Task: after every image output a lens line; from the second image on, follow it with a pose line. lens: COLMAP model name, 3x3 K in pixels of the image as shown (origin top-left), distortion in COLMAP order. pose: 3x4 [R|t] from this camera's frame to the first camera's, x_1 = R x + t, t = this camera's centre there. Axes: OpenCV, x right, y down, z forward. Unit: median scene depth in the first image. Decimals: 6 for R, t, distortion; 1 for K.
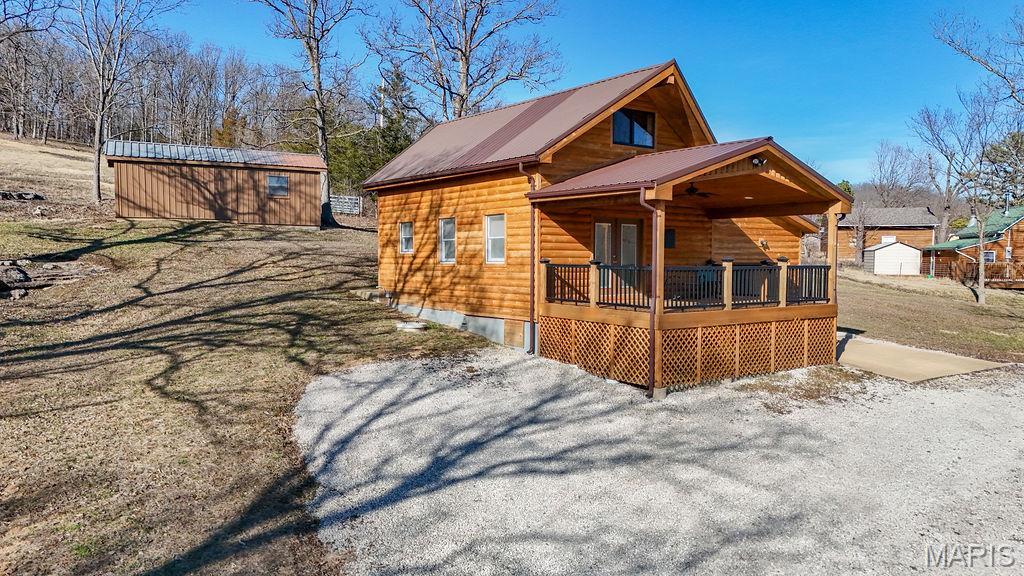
lens RADIAL K [[744.0, 0, 512.0], [0, 744.0, 288.0], [0, 0, 1]] dist [0.077729, -0.097920]
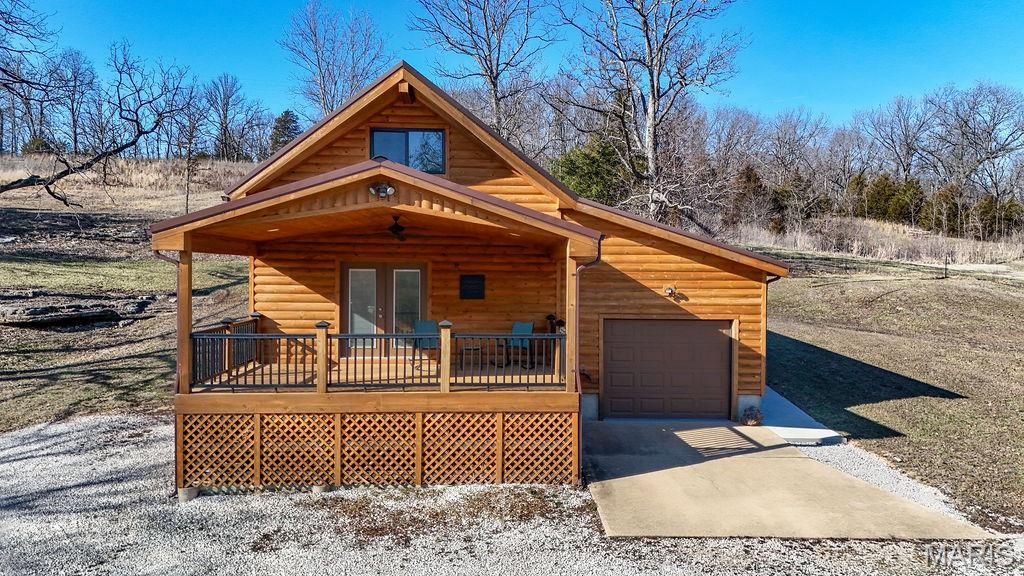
lens RADIAL K [[744.0, 0, 512.0], [0, 744.0, 288.0], [0, 0, 1]] dist [0.077729, -0.097920]
pose [[0.829742, 0.013694, -0.557980, 0.665207], [-0.027580, 0.999484, -0.016485, -0.052651], [0.557466, 0.029067, 0.829691, 0.376816]]
